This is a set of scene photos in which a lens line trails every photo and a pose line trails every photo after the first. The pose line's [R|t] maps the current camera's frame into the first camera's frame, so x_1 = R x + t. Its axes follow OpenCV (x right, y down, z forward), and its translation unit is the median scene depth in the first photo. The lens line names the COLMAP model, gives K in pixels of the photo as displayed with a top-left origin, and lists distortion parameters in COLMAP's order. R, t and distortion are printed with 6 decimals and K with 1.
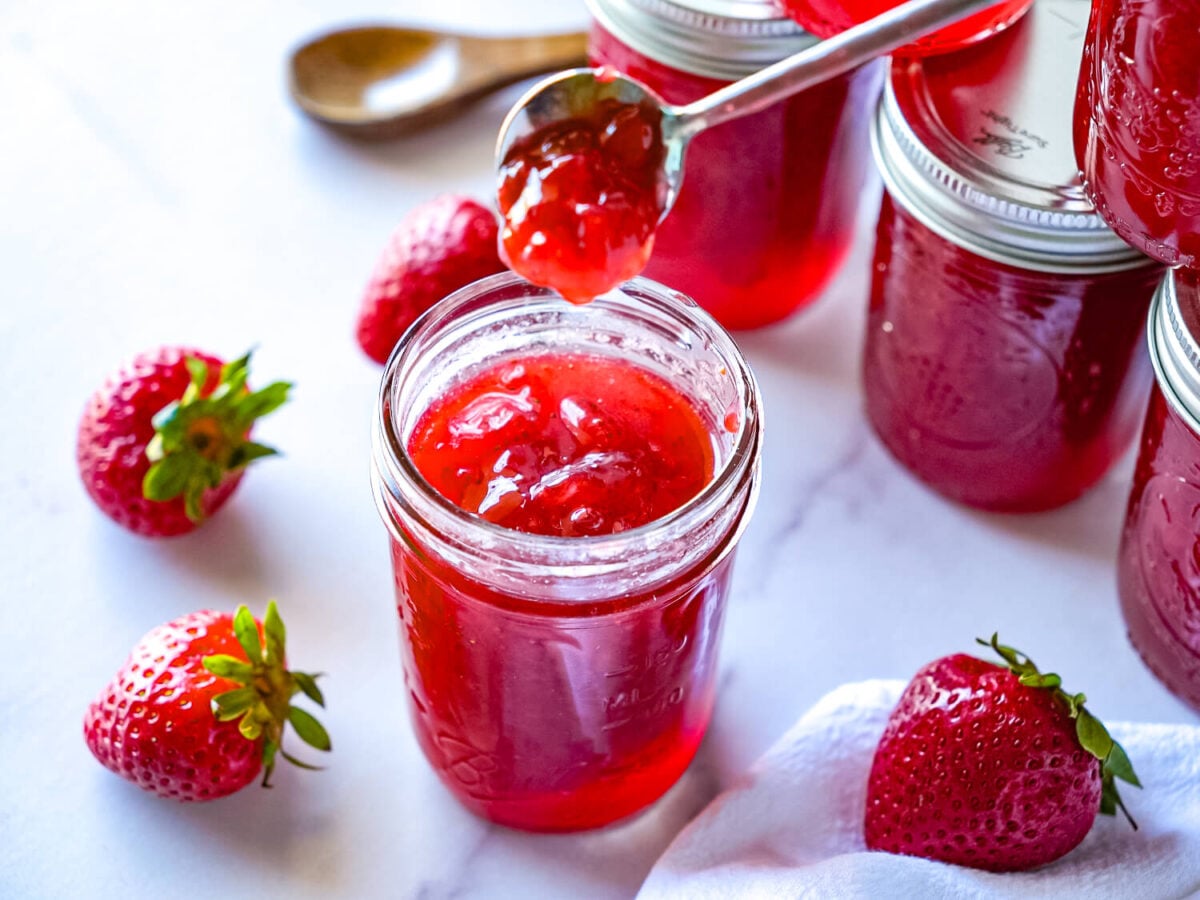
lens RADIAL K [[2740.5, 0, 600.0], [0, 2740.5, 450.0], [0, 0, 1]] dist [0.258470, 0.321005]
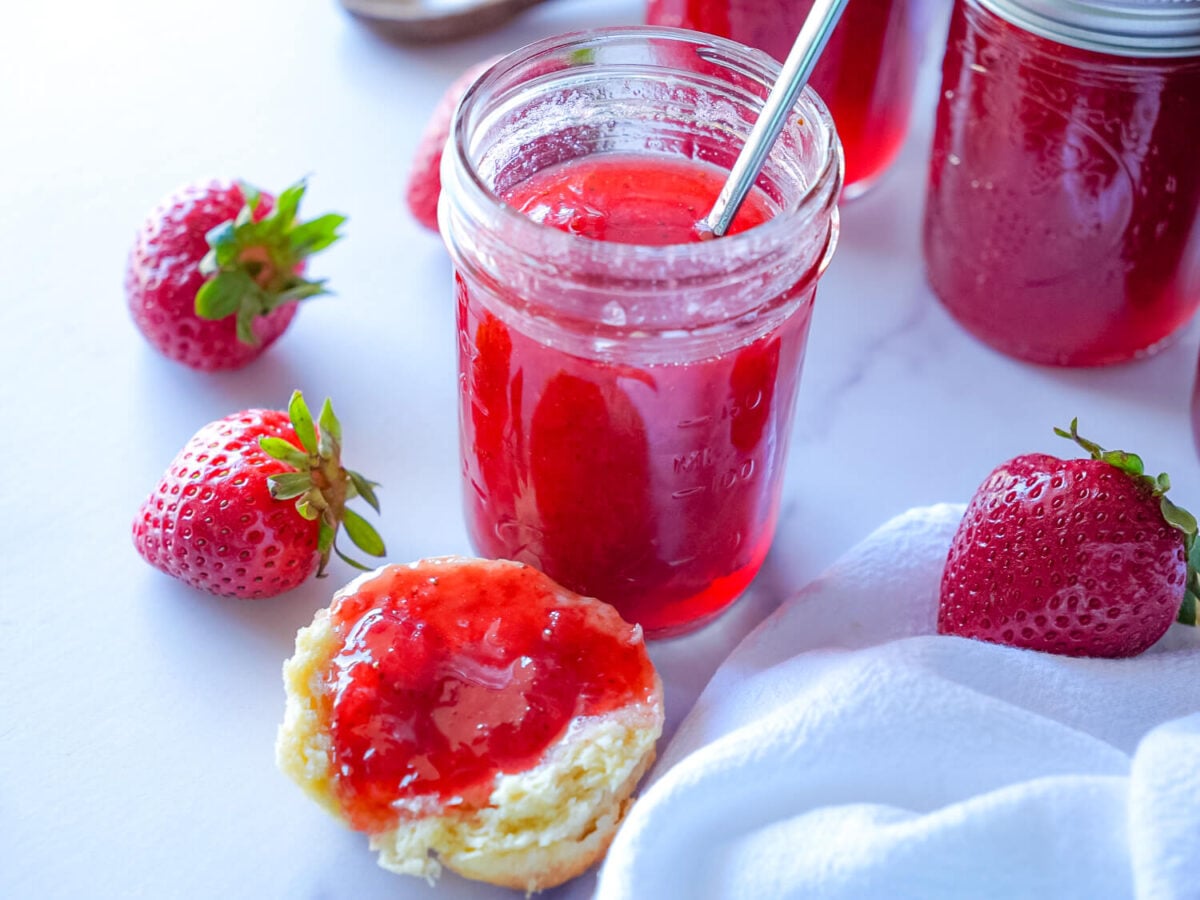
lens RADIAL K [[2740.5, 0, 600.0], [0, 2740.5, 450.0], [0, 0, 1]] dist [0.258470, 0.321005]
pose [[0.999931, 0.010957, 0.004338, -0.027265], [-0.010510, 0.995690, -0.092151, 0.164208], [-0.005329, 0.092099, 0.995736, 0.032467]]
